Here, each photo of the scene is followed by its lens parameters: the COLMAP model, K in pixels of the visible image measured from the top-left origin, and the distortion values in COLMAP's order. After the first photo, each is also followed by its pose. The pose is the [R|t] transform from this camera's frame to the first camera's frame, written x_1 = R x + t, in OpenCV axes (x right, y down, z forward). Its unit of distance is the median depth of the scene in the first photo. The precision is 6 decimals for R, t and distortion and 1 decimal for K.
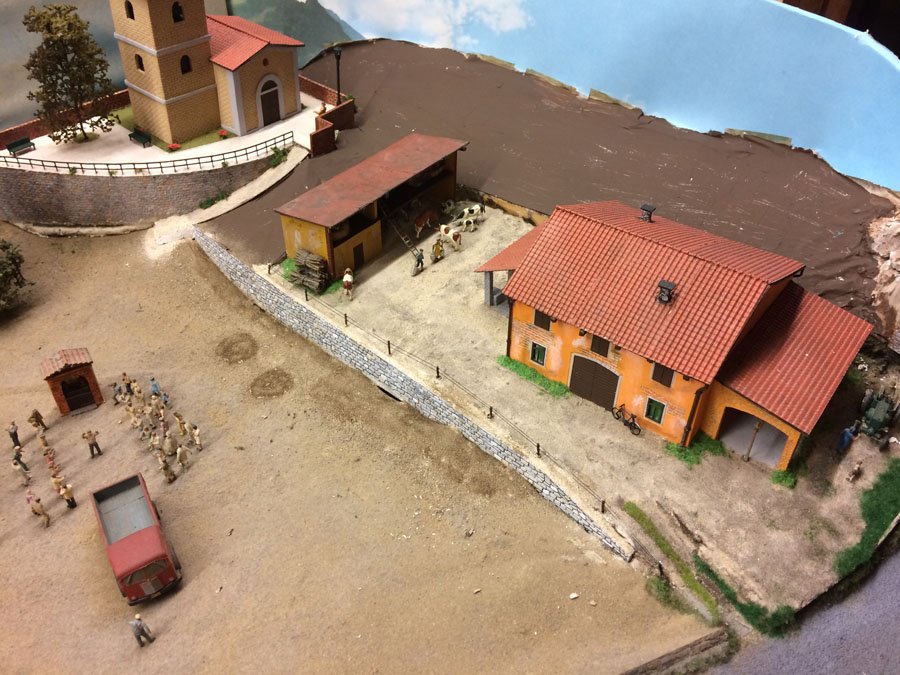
lens RADIAL K [[781.1, 0, 450.0], [0, 781.1, 337.5], [0, 0, 1]] dist [0.125618, -0.203607]
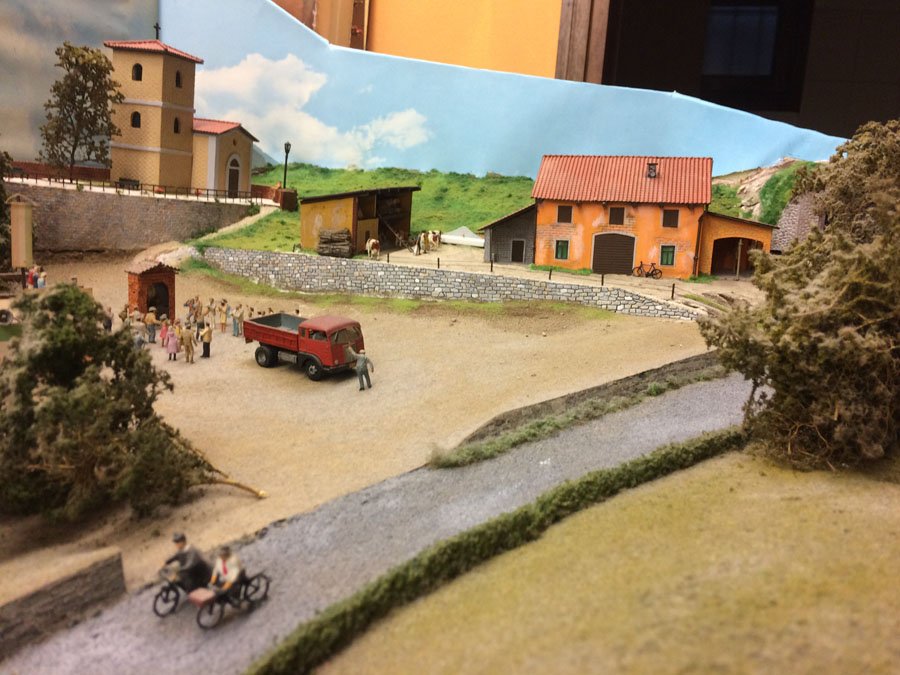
lens RADIAL K [[781.1, 0, 450.0], [0, 781.1, 337.5], [0, 0, 1]] dist [0.125618, -0.203607]
pose [[0.915383, -0.043588, 0.400218, -0.597006], [0.230373, 0.871982, -0.431944, 0.687662], [-0.330156, 0.487594, 0.808238, 0.121005]]
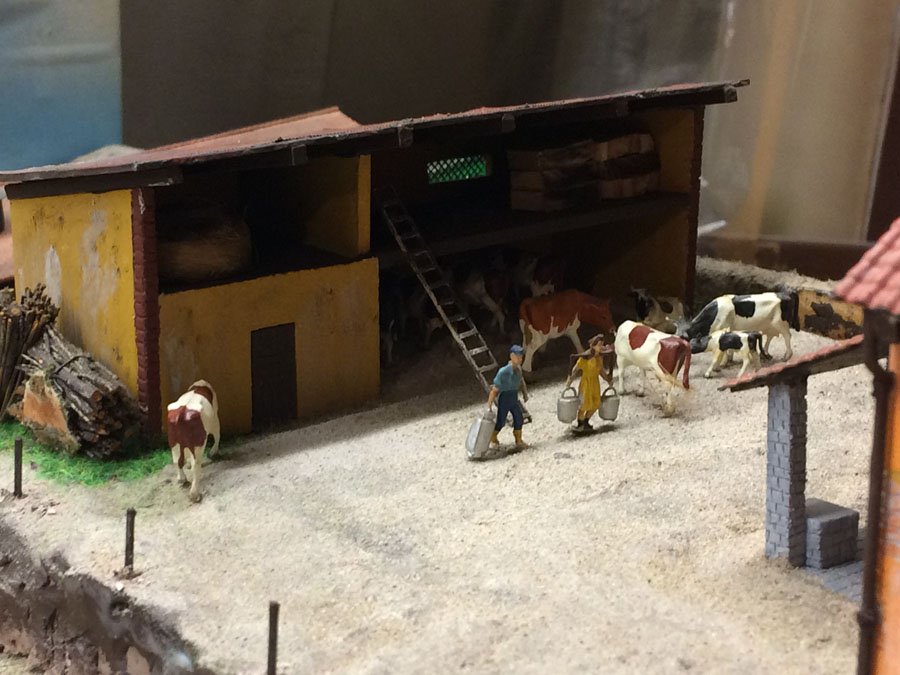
lens RADIAL K [[1762.0, 0, 450.0], [0, 1762.0, 337.5], [0, 0, 1]] dist [0.042293, 0.169376]
pose [[0.979606, 0.052649, -0.193908, 0.061758], [-0.132529, 0.894675, -0.426607, 0.151225], [0.151024, 0.443605, 0.883406, 0.633736]]
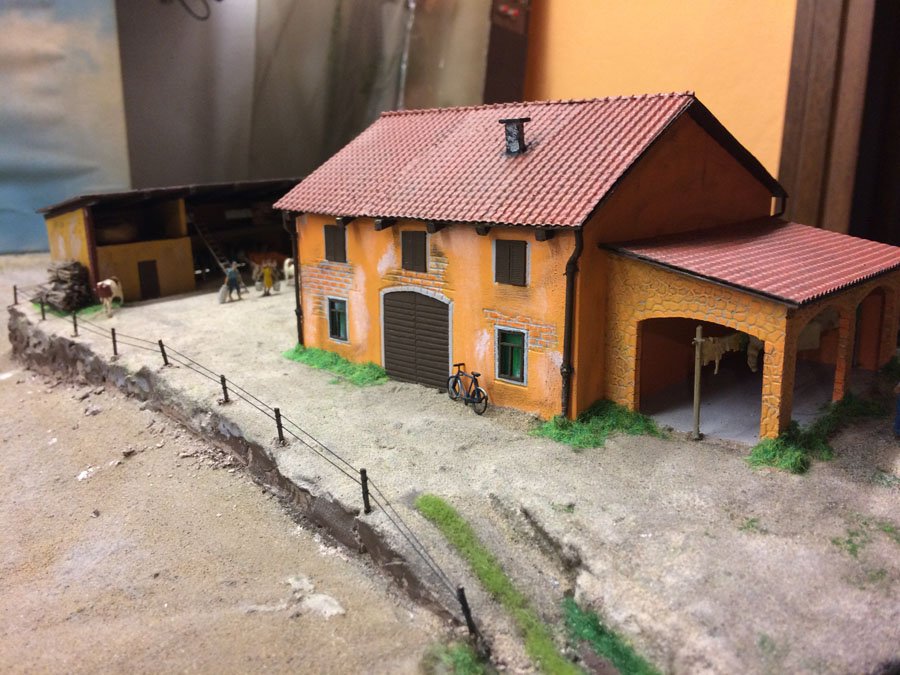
lens RADIAL K [[781.1, 0, 450.0], [0, 781.1, 337.5], [0, 0, 1]] dist [0.125618, -0.203607]
pose [[0.996799, -0.001019, -0.079940, 0.257723], [-0.034601, 0.895913, -0.442881, 0.305864], [0.072070, 0.444229, 0.893010, 0.527697]]
